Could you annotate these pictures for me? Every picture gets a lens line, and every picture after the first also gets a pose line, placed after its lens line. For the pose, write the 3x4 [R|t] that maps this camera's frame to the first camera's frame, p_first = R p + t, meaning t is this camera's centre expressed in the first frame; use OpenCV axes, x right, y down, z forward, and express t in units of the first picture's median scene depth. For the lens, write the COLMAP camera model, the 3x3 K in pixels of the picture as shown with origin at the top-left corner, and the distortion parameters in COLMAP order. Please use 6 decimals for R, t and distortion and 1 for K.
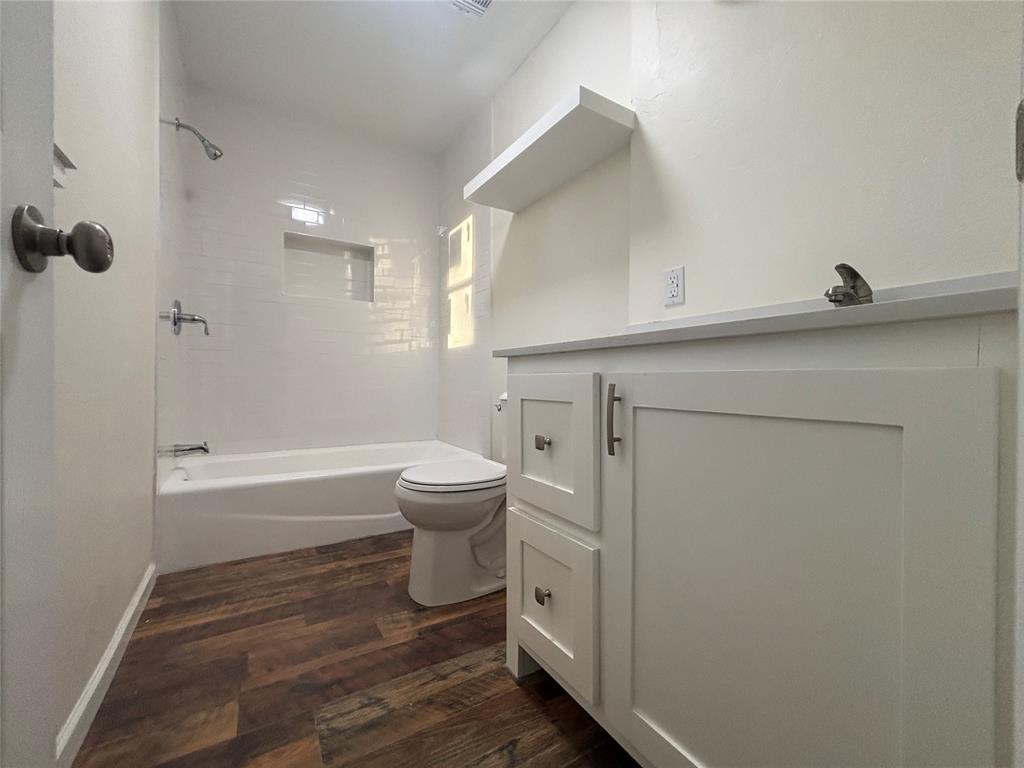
lens RADIAL K [[413.5, 0, 509.2], [0, 413.5, 380.9], [0, 0, 1]] dist [0.019169, 0.000148]
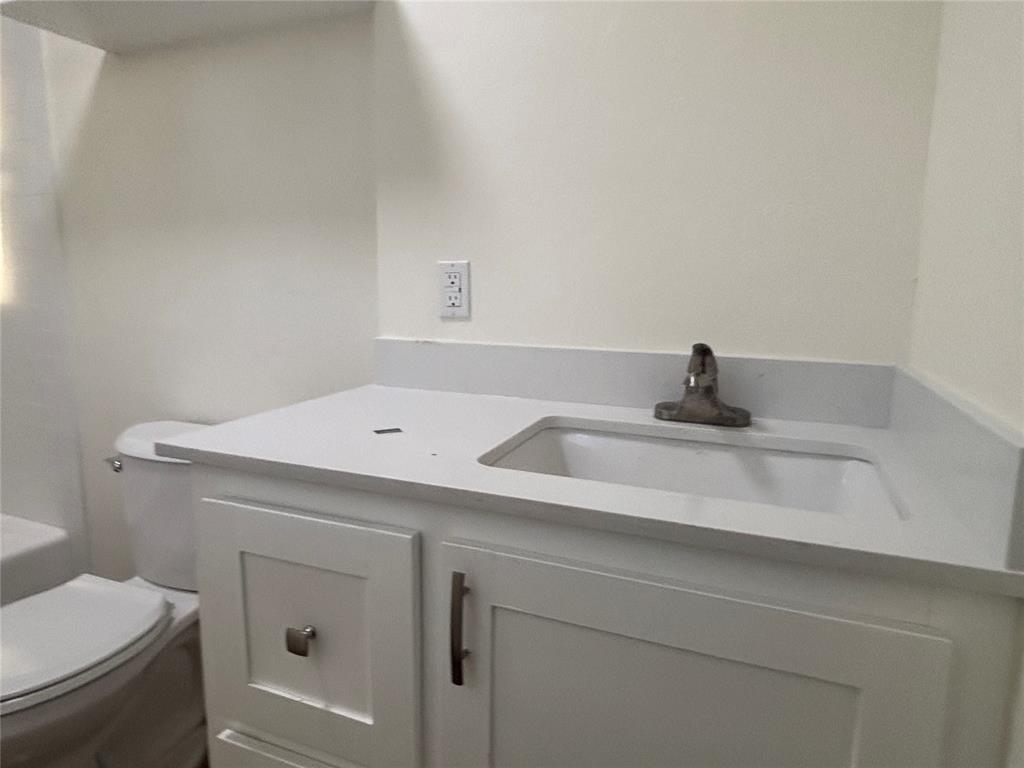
lens RADIAL K [[632.0, 0, 512.0], [0, 632.0, 384.0], [0, 0, 1]] dist [-0.000567, -0.003916]
pose [[0.813283, -0.078399, 0.576562, -0.108610], [0.003123, 0.991455, 0.130410, -0.215656], [-0.581860, -0.104260, 0.806579, 0.146873]]
